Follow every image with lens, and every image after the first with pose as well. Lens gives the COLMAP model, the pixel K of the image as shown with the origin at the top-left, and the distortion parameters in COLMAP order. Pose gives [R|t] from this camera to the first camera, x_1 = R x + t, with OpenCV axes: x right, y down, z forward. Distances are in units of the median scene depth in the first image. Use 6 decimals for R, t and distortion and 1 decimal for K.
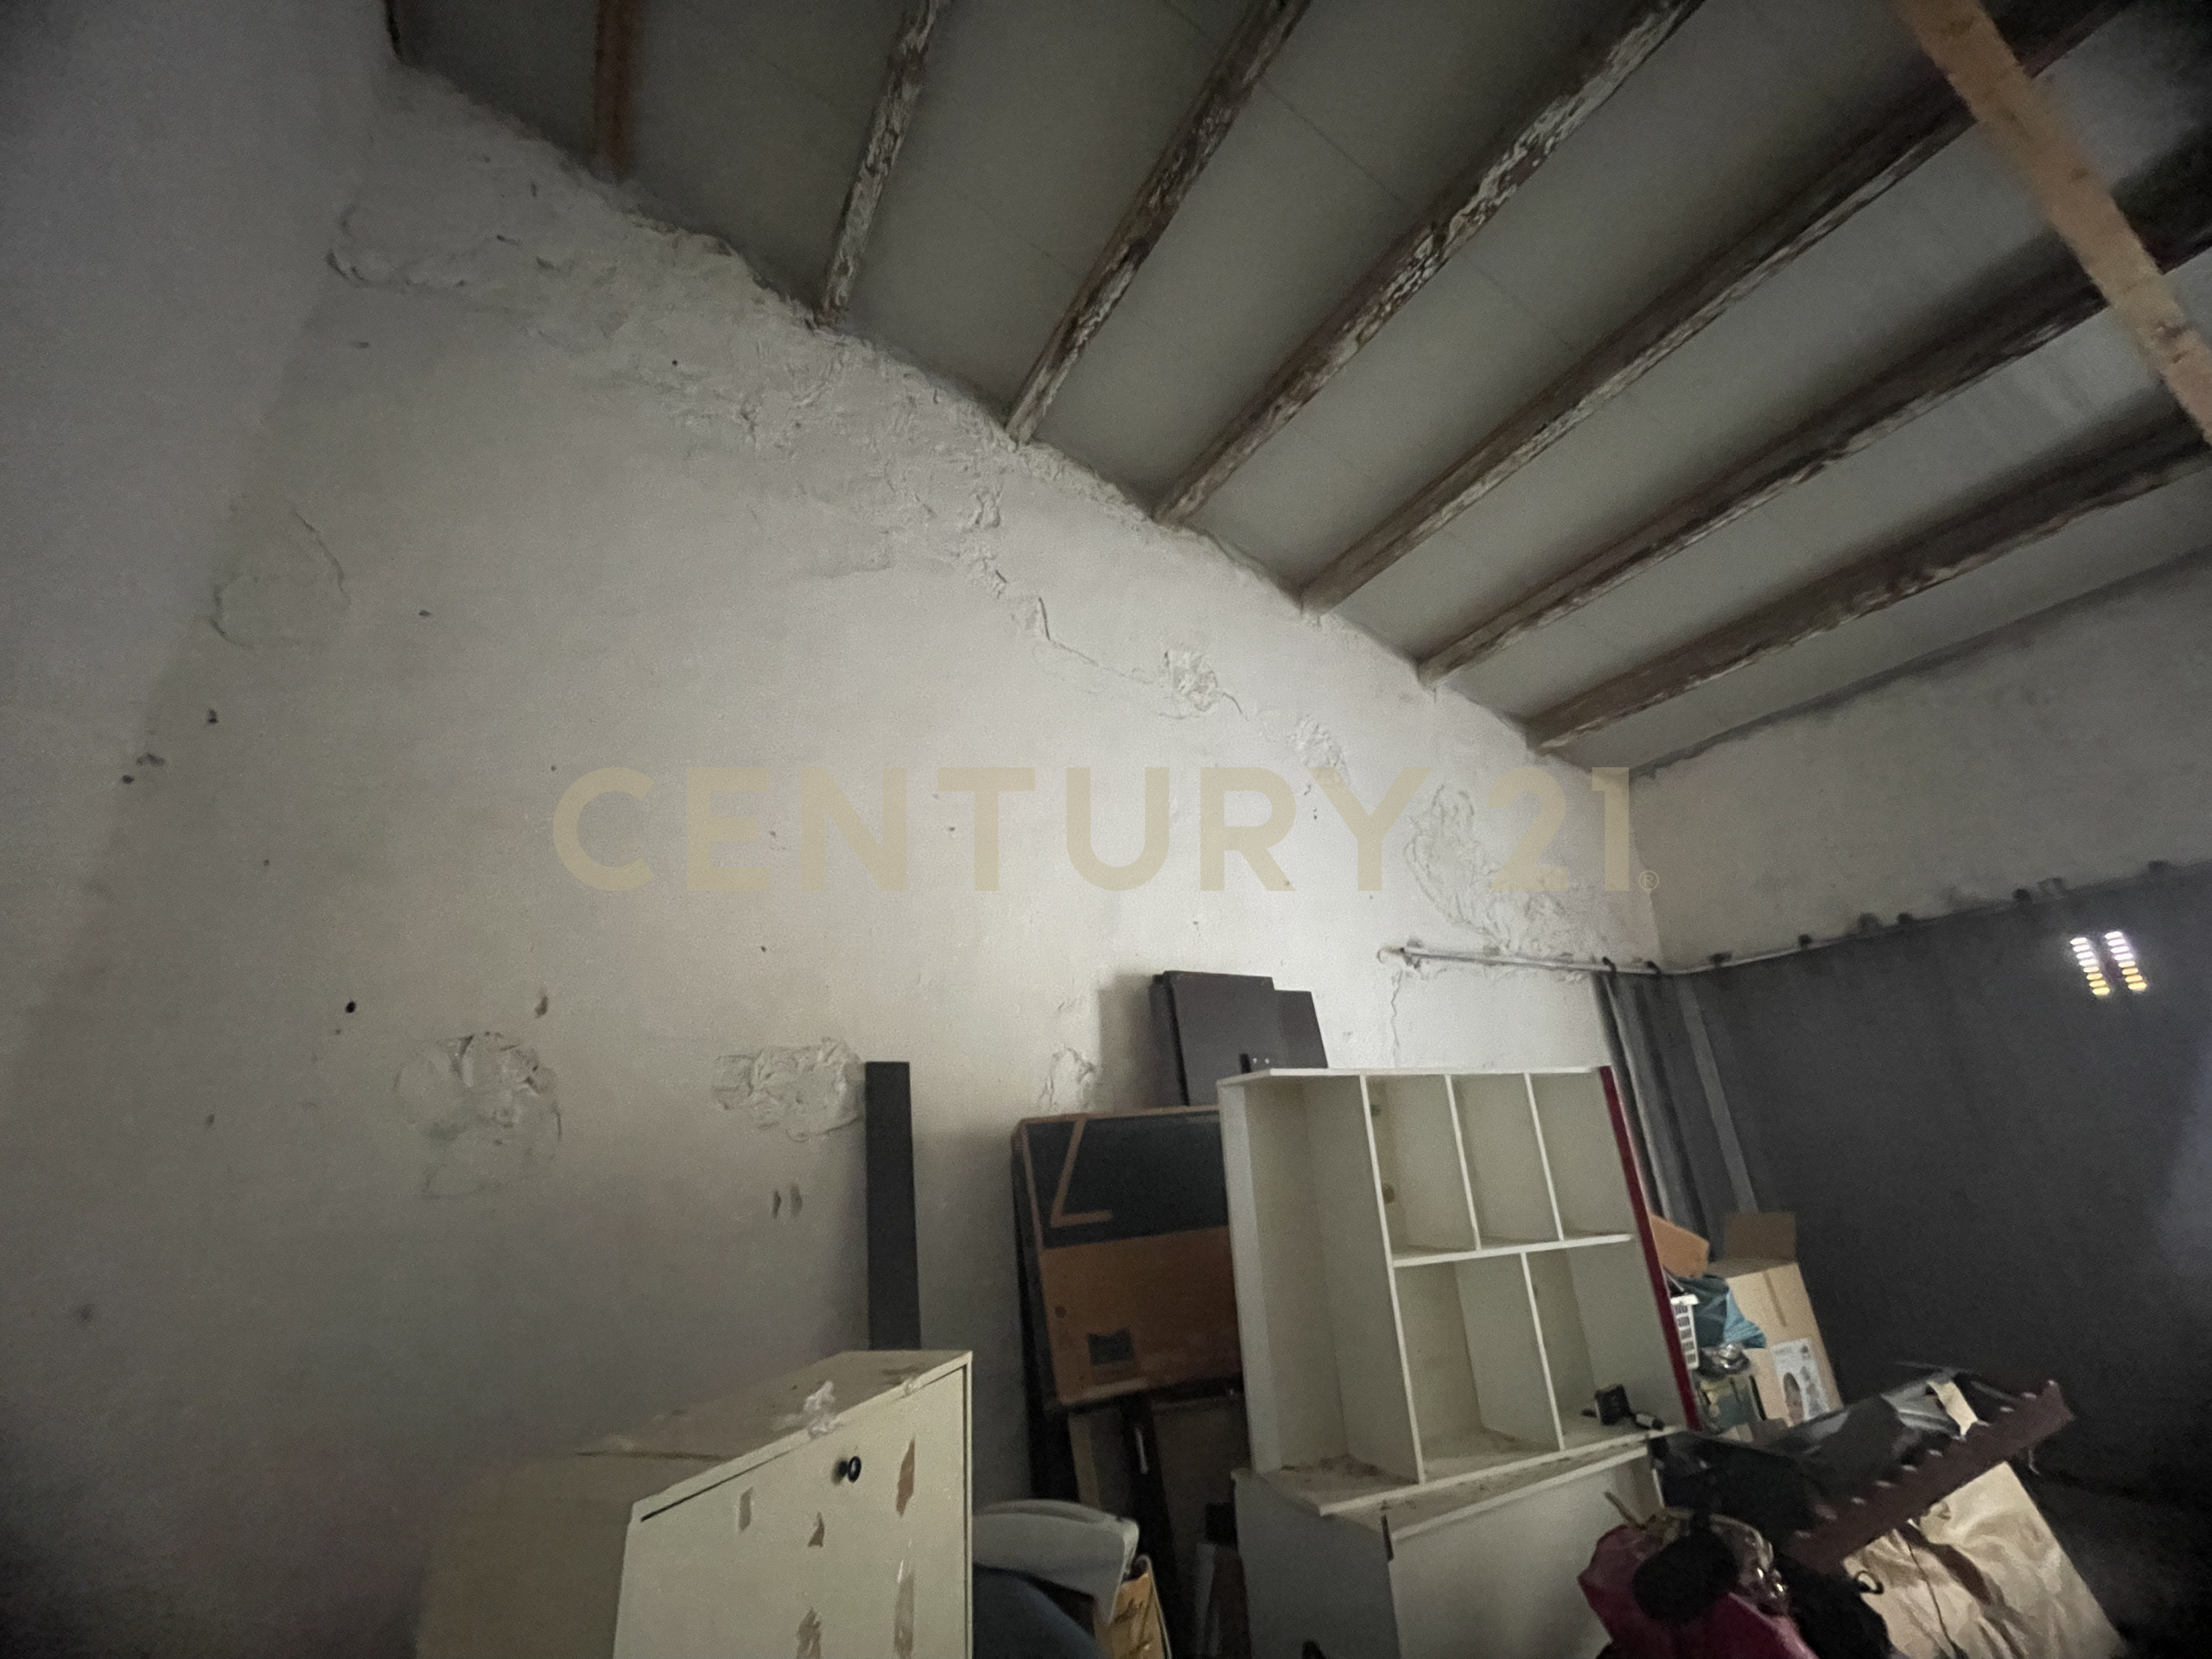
lens RADIAL K [[891.2, 0, 1105.1], [0, 891.2, 826.8], [0, 0, 1]] dist [-0.001933, -0.000416]
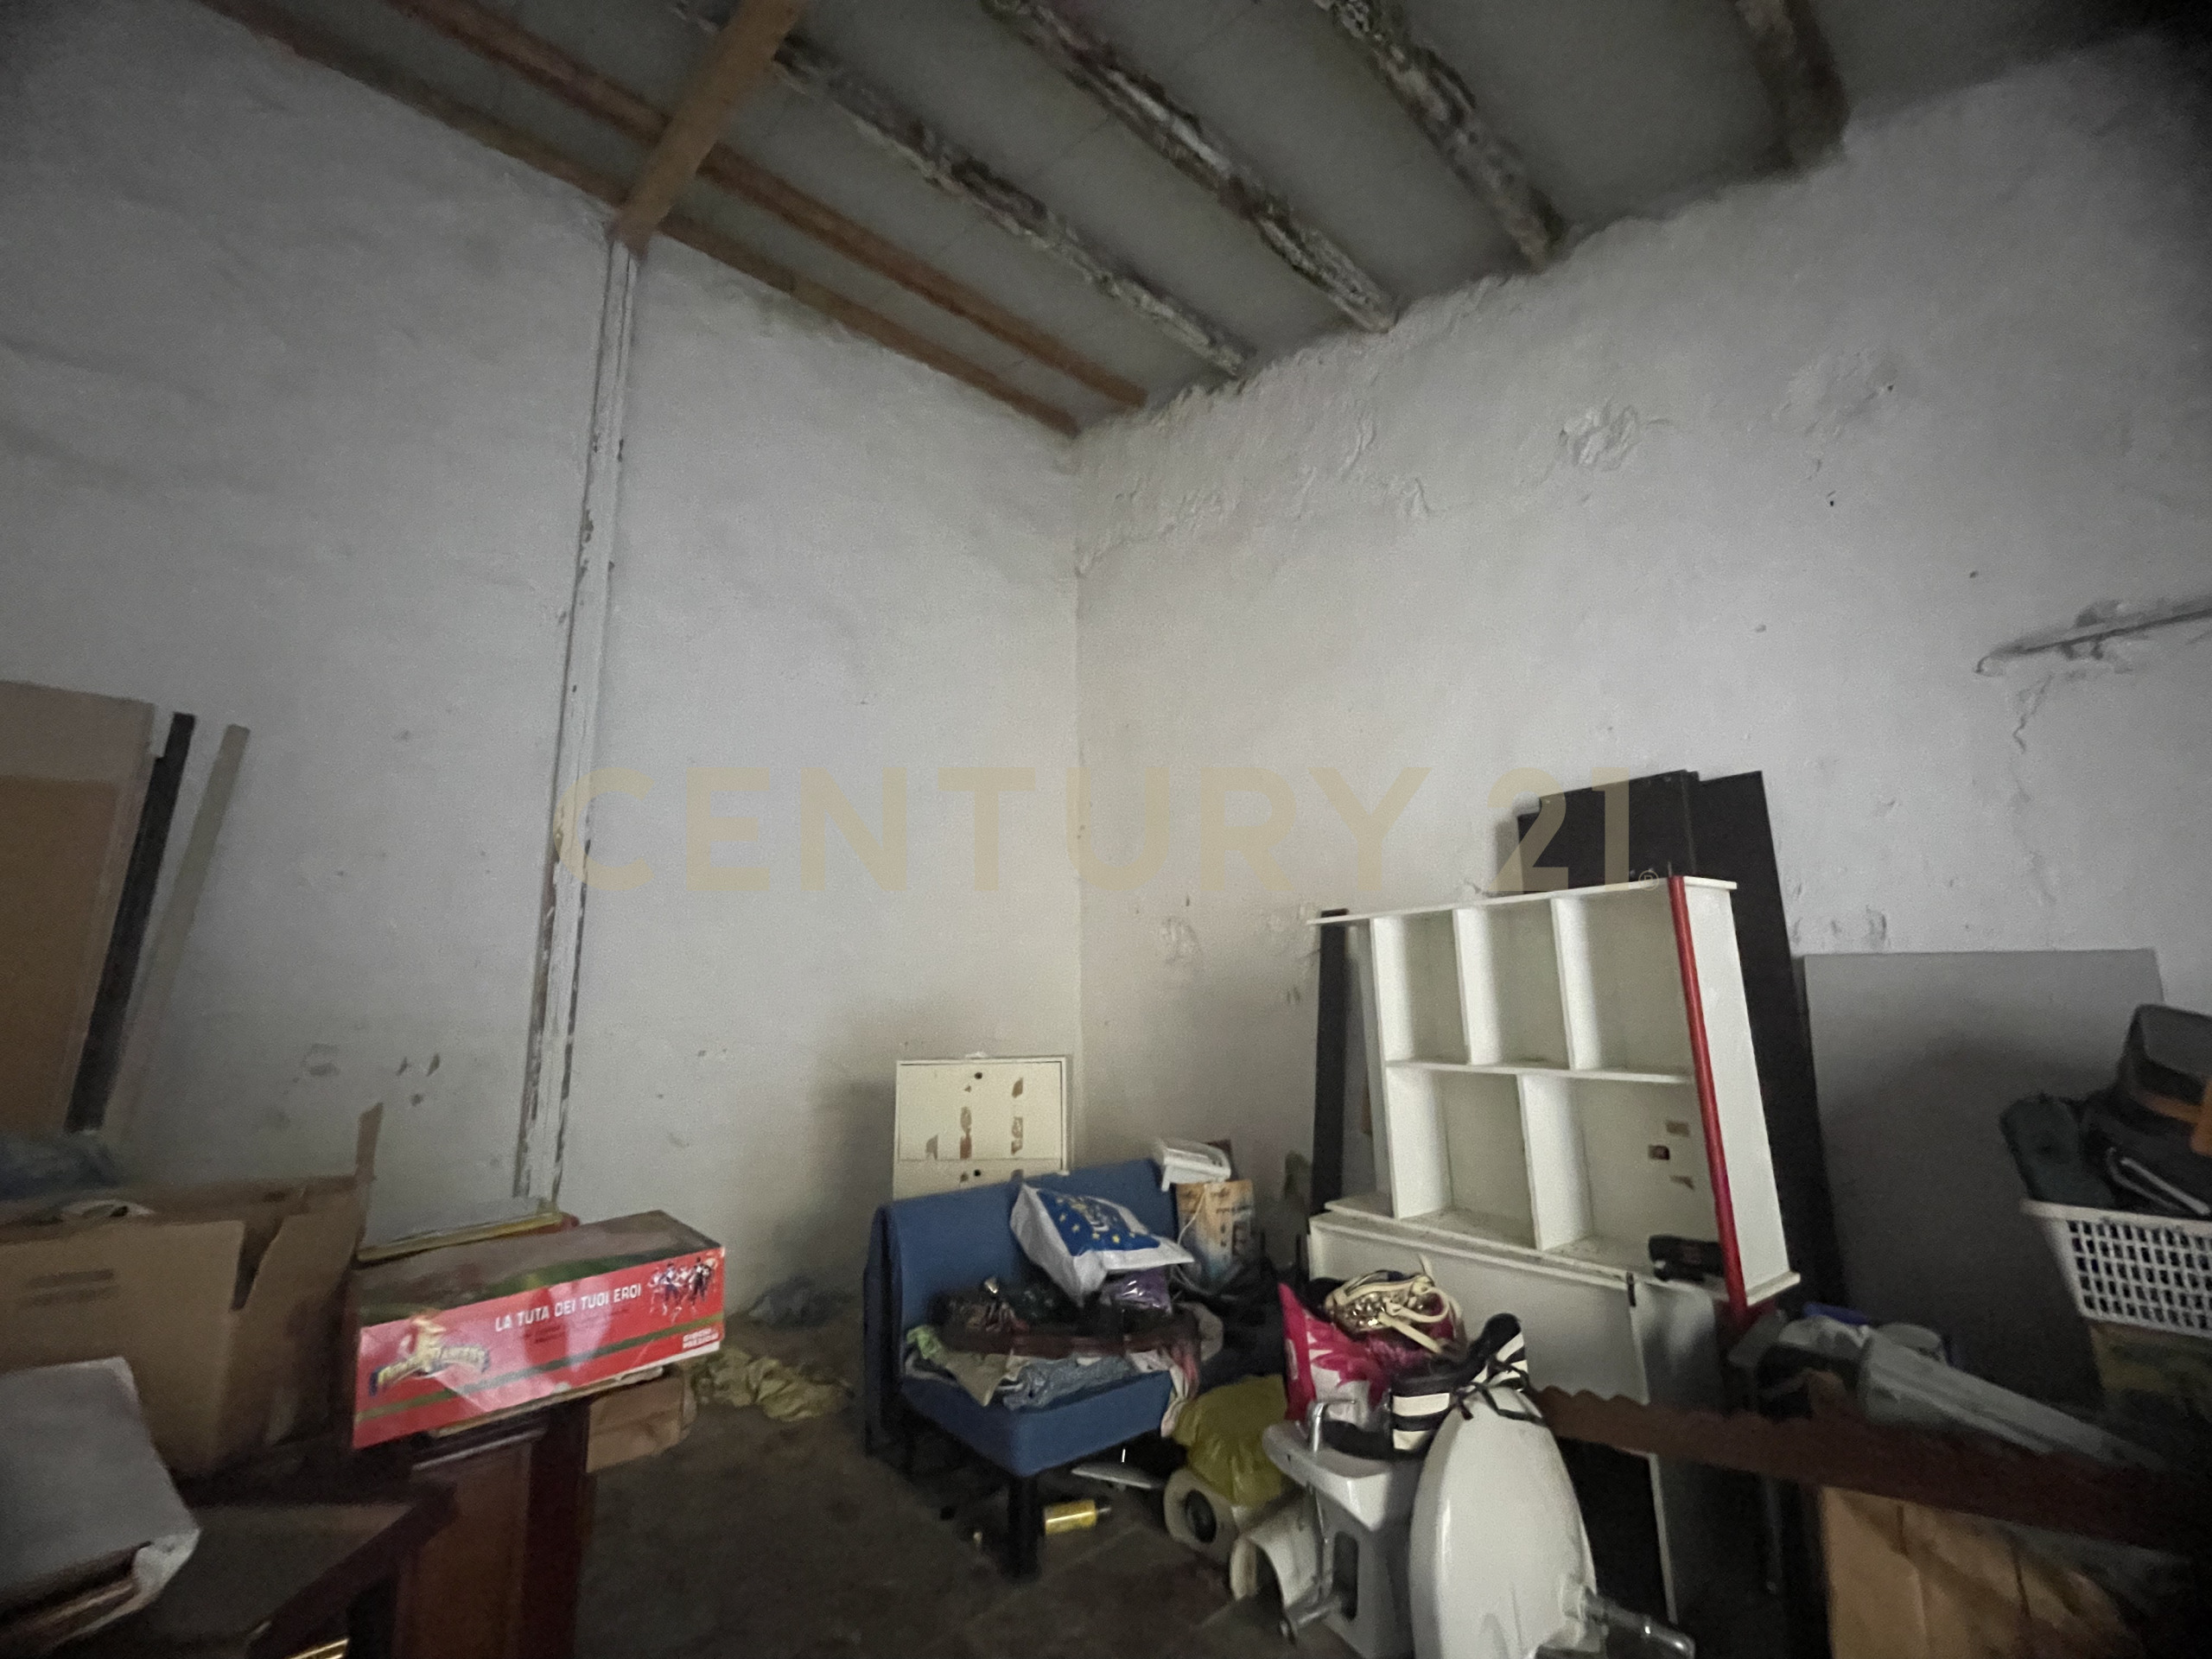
lens RADIAL K [[891.2, 0, 1103.9], [0, 891.2, 825.3], [0, 0, 1]] dist [-0.001933, -0.000416]
pose [[0.195092, -0.144173, -0.970130, 0.848408], [0.367645, 0.927765, -0.063944, 0.064431], [0.909272, -0.344188, 0.234004, 0.260728]]
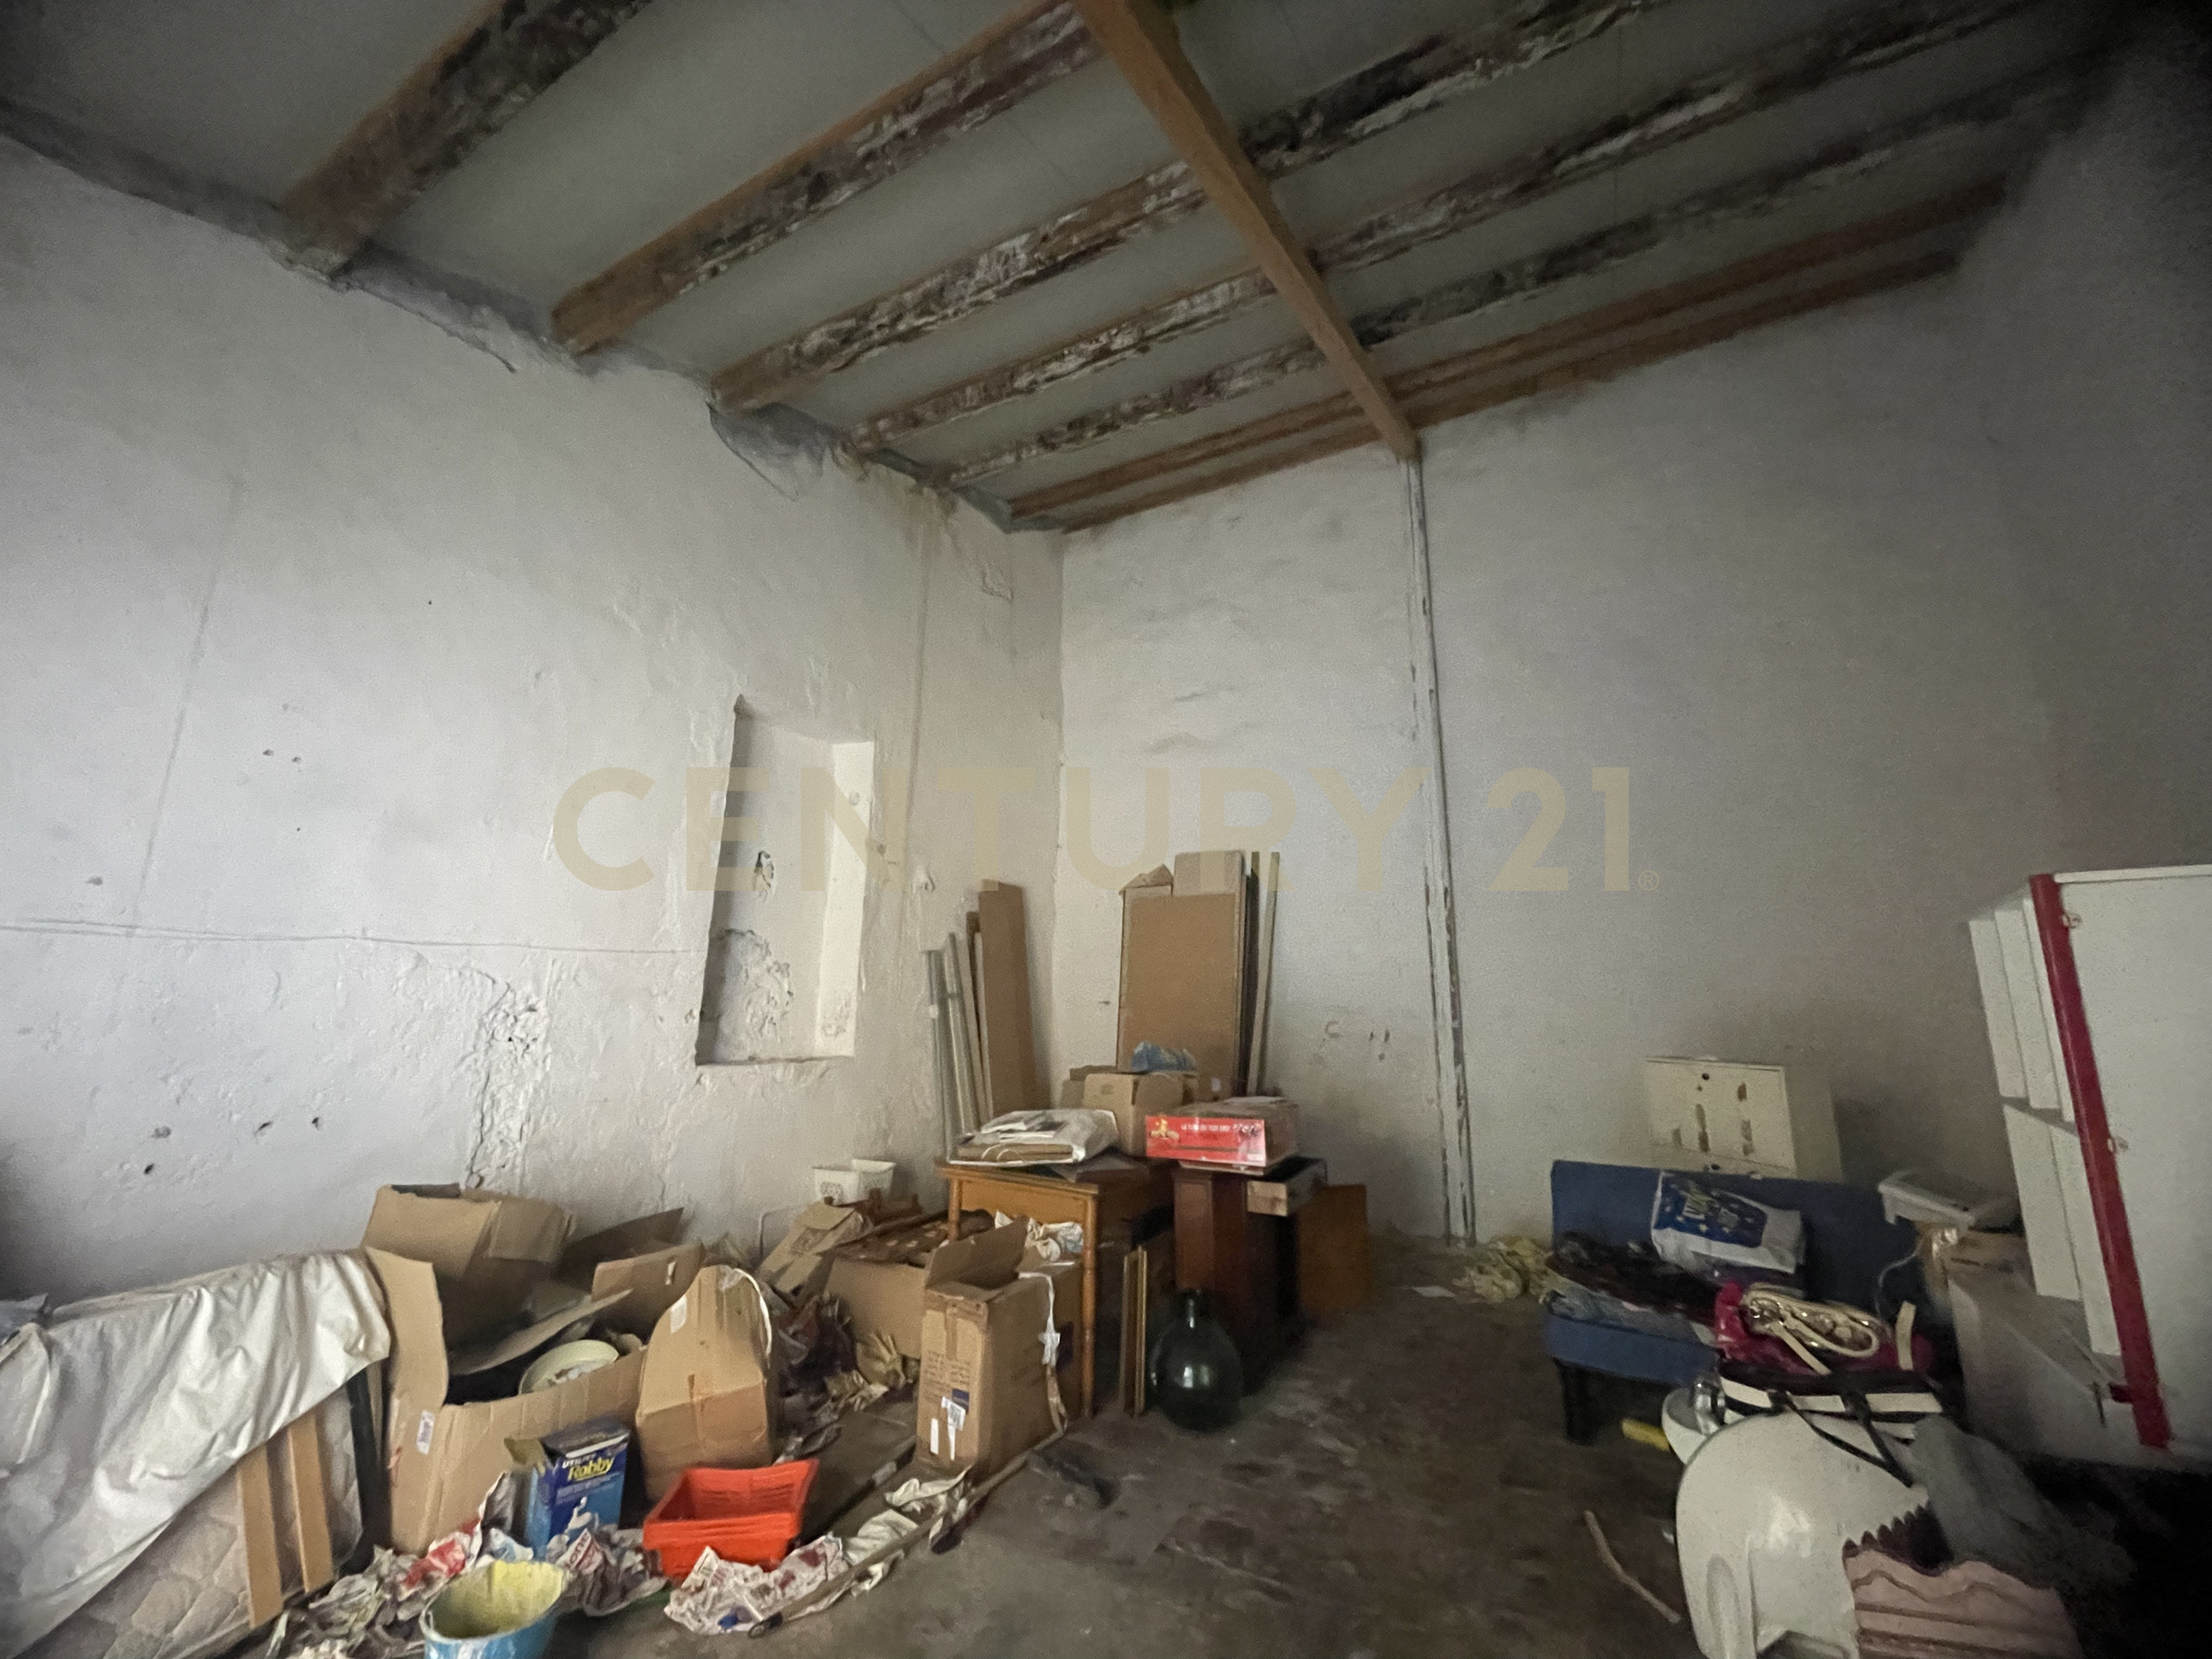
lens RADIAL K [[891.2, 0, 1102.7], [0, 891.2, 825.2], [0, 0, 1]] dist [-0.001933, -0.000416]
pose [[-0.859095, -0.052277, -0.509139, 0.977475], [0.222759, 0.857417, -0.463911, 0.260868], [0.460797, -0.511959, -0.724958, 0.800474]]
